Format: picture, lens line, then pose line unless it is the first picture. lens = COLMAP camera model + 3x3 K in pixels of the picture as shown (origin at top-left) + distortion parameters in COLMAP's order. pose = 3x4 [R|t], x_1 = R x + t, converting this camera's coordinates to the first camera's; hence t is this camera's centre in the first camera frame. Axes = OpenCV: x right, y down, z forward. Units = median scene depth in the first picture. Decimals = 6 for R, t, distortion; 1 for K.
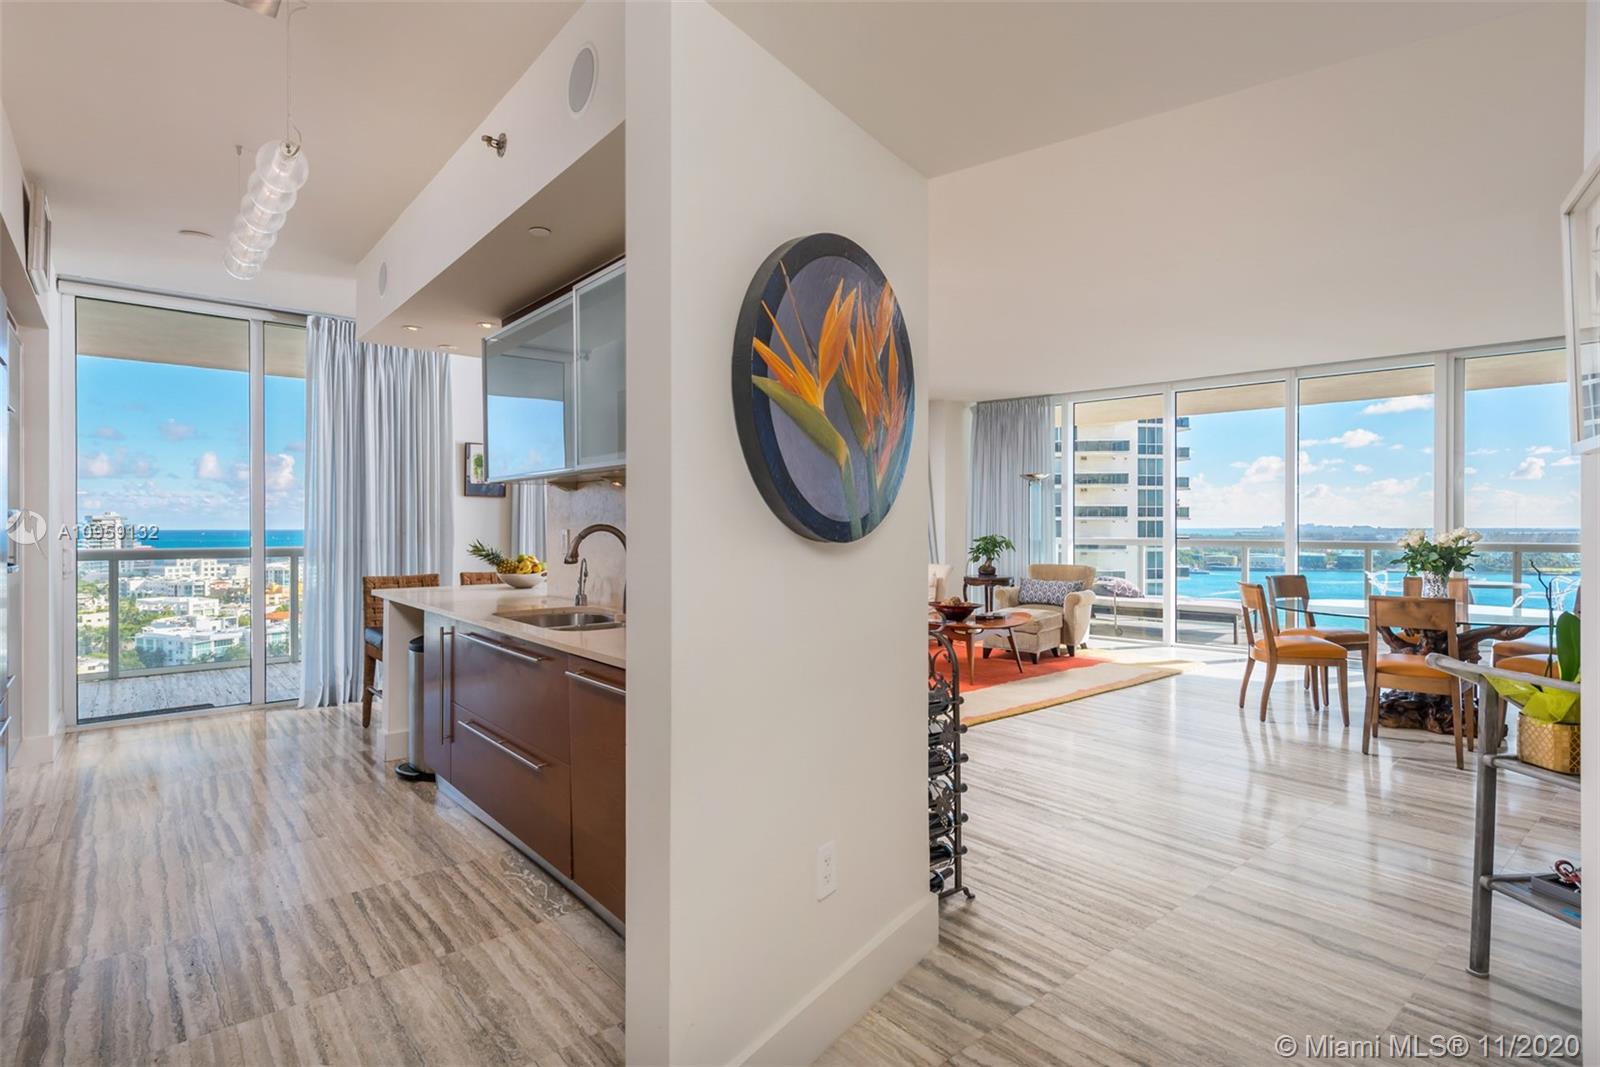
lens RADIAL K [[793.5, 0, 795.4], [0, 793.5, 527.3], [0, 0, 1]] dist [0.014806, -0.005977]
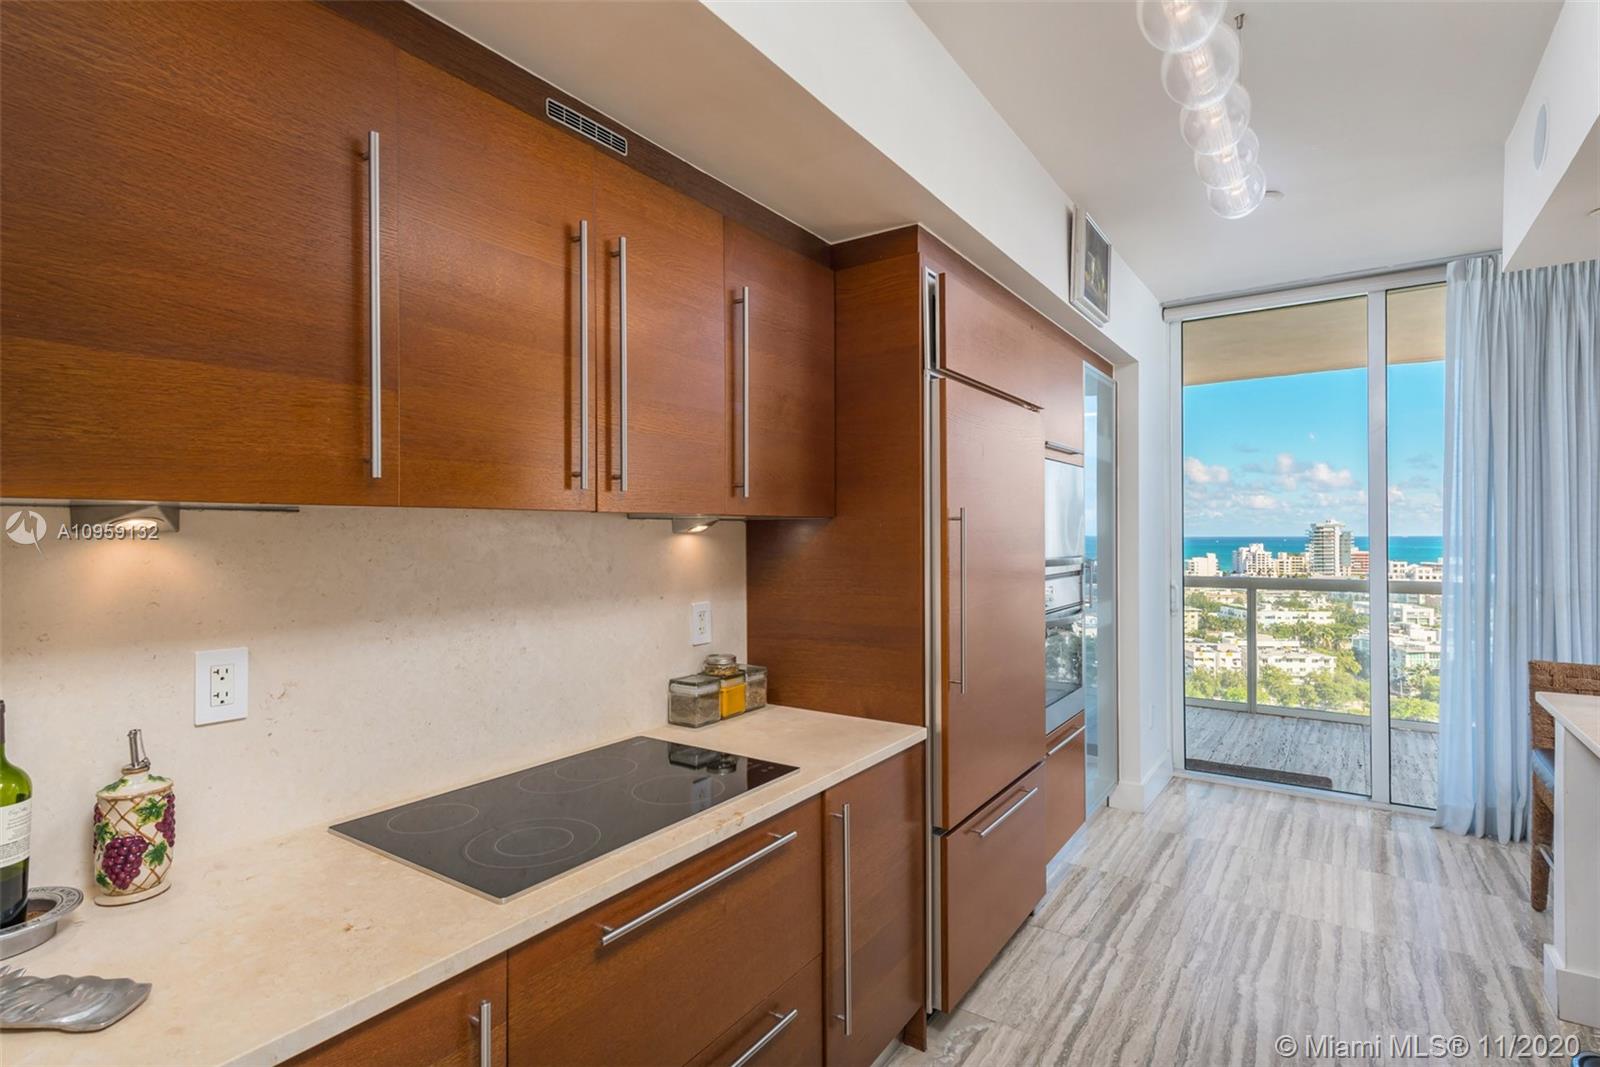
lens RADIAL K [[793.5, 0, 790.7], [0, 793.5, 533.9], [0, 0, 1]] dist [0.014806, -0.005977]
pose [[0.263544, -0.002763, -0.964643, -0.110761], [0.003247, 0.999993, -0.001977, -0.036946], [0.964642, -0.002612, 0.263551, 0.318308]]
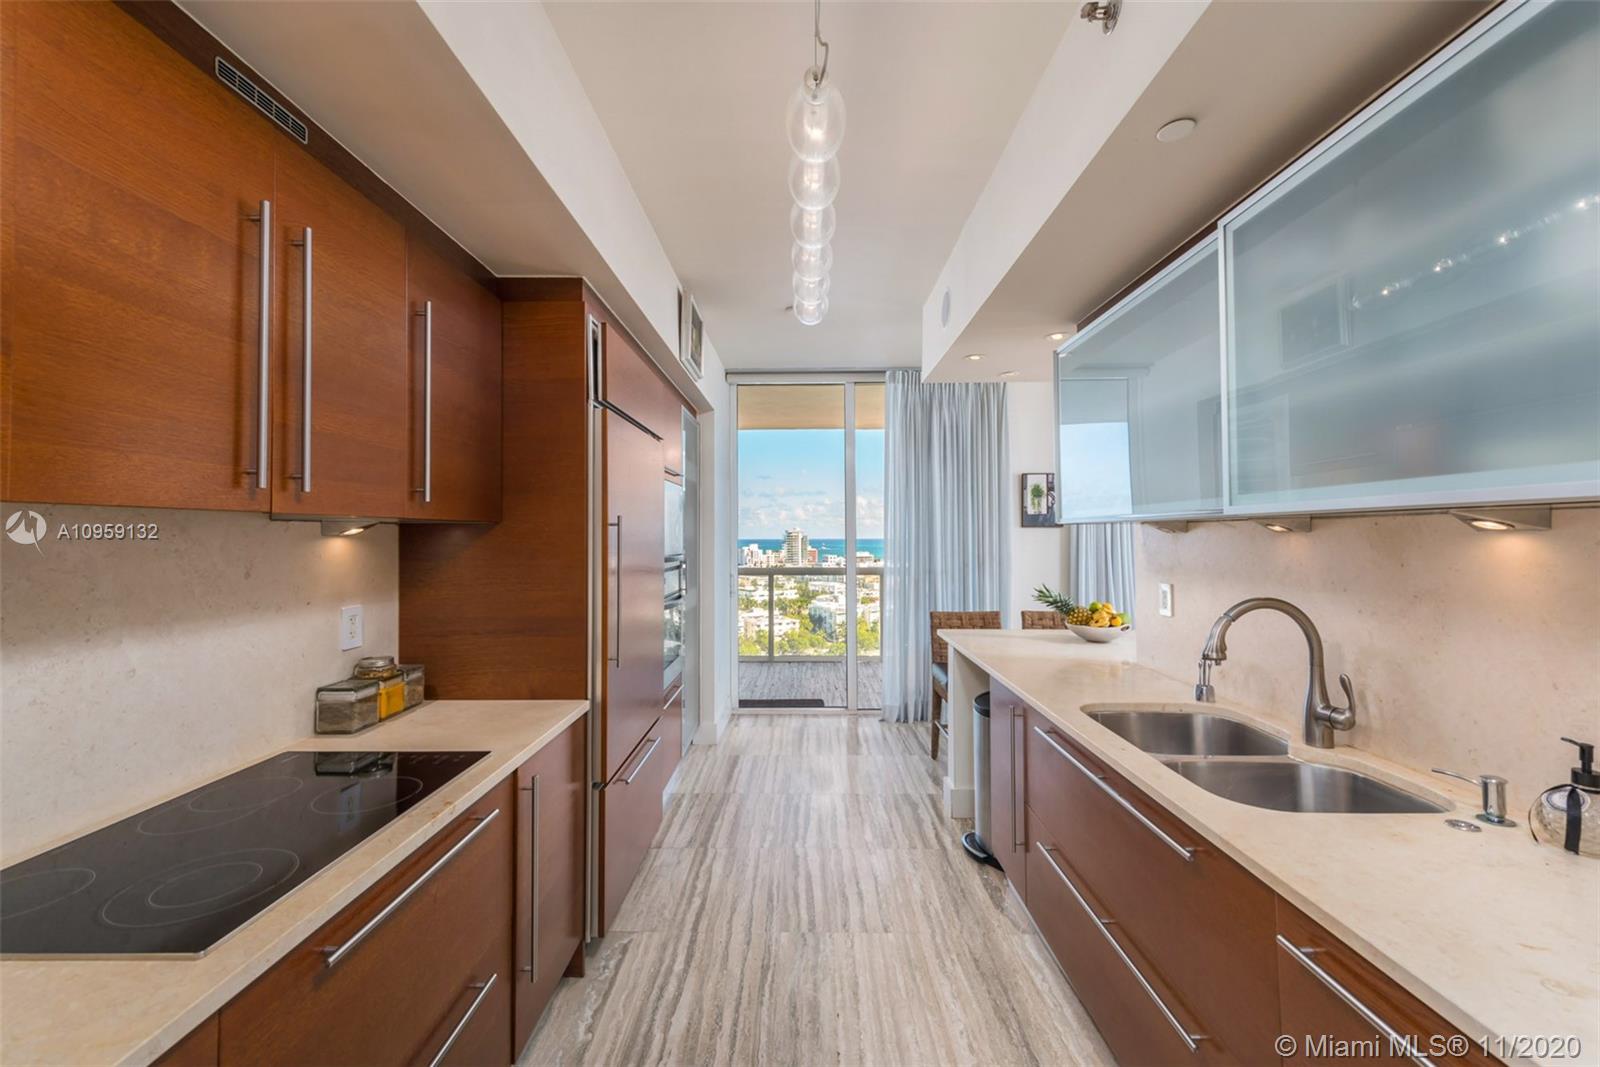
lens RADIAL K [[651.4, 0, 796.2], [0, 651.4, 524.2], [0, 0, 1]] dist [0.008837, -0.002299]
pose [[0.759117, -0.015174, -0.650777, -0.133126], [0.003035, 0.999800, -0.019772, -0.037111], [0.650947, 0.013034, 0.759011, 0.263428]]
